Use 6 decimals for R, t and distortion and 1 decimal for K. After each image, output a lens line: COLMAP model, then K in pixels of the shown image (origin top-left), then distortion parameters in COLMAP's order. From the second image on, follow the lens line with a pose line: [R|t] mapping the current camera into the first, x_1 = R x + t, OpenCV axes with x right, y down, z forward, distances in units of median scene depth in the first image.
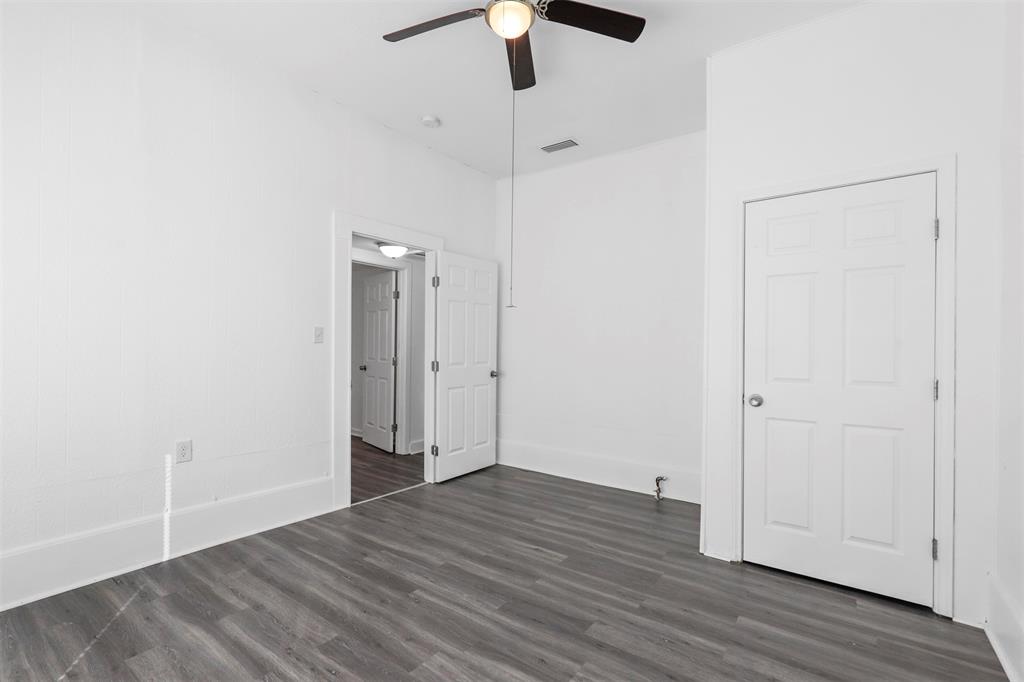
lens RADIAL K [[457.0, 0, 511.5], [0, 457.0, 342.6], [0, 0, 1]] dist [-0.004436, 0.000360]
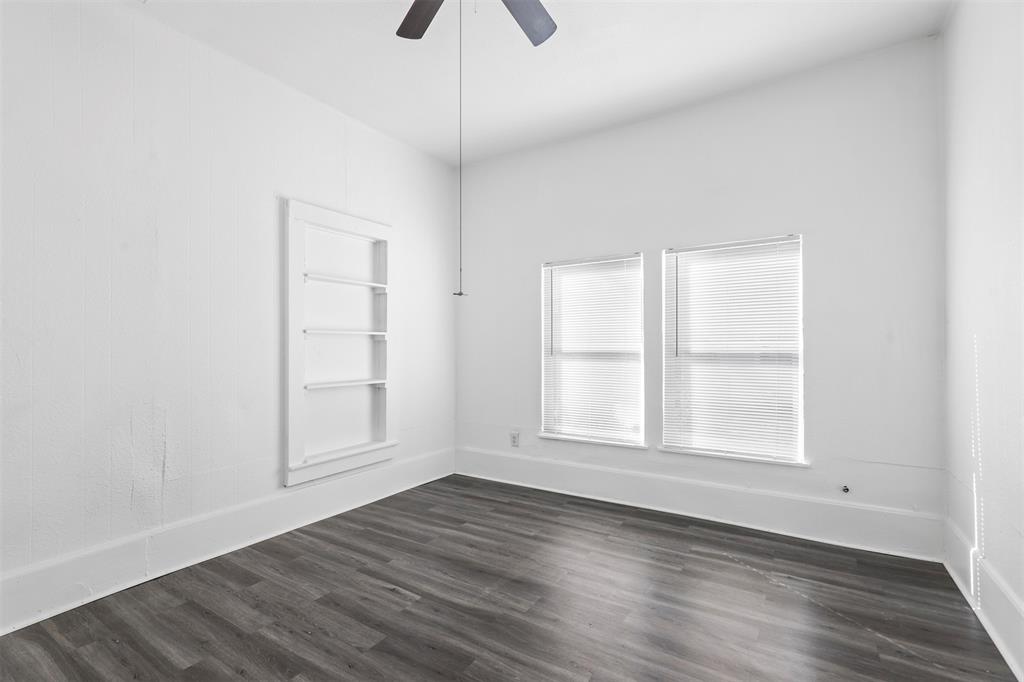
lens RADIAL K [[457.0, 0, 513.8], [0, 457.0, 341.4], [0, 0, 1]] dist [-0.004436, 0.000360]
pose [[-0.997907, -0.011989, -0.063538, -0.046428], [-0.011230, 0.999861, -0.012288, 0.004327], [0.063676, -0.011549, -0.997904, 2.043192]]
